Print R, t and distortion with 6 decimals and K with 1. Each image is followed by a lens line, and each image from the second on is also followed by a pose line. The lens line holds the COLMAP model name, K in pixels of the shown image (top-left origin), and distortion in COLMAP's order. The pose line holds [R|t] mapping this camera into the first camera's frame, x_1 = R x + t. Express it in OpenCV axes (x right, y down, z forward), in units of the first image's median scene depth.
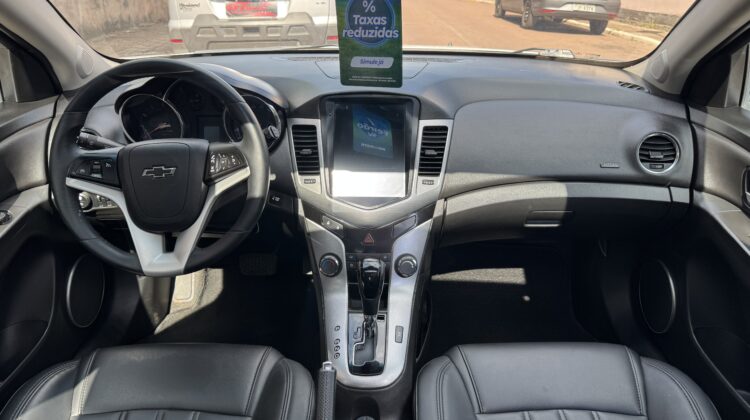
lens RADIAL K [[527.2, 0, 375.0], [0, 527.2, 210.0], [0, 0, 1]] dist [0.097304, -0.144419]
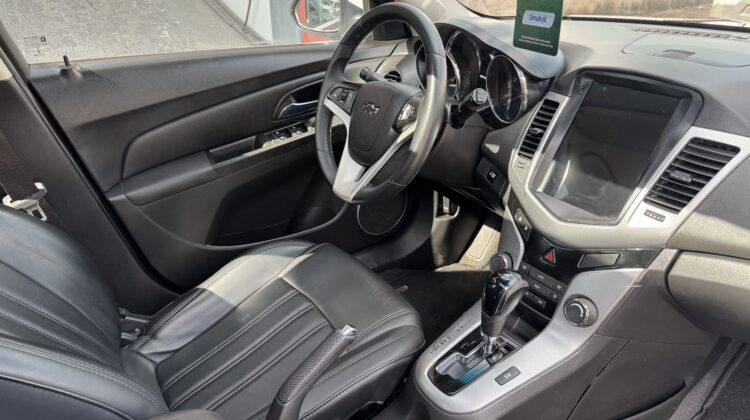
lens RADIAL K [[527.2, 0, 375.0], [0, 527.2, 210.0], [0, 0, 1]] dist [0.097304, -0.144419]
pose [[0.552785, 0.345915, -0.758137, 0.413047], [-0.321011, 0.927956, 0.189338, -0.072807], [0.769013, 0.138707, 0.624003, 0.293348]]
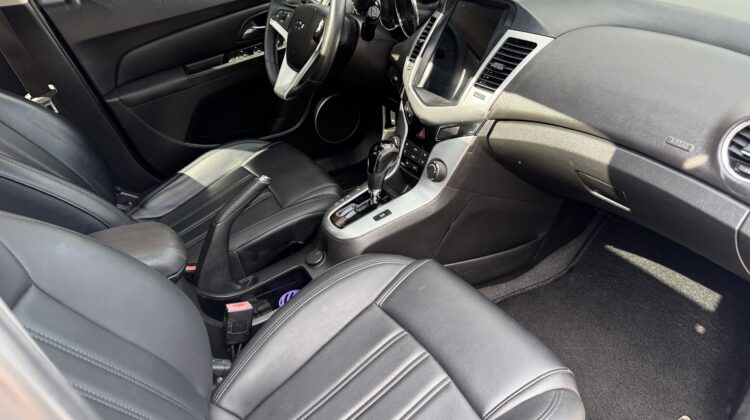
lens RADIAL K [[524.5, 0, 376.3], [0, 524.5, 194.3], [0, 0, 1]] dist [0.099962, -0.145251]
pose [[0.519980, 0.398101, -0.755736, 0.774097], [-0.316037, 0.911630, 0.262774, -0.080043], [0.793562, 0.102203, 0.599844, 0.302721]]
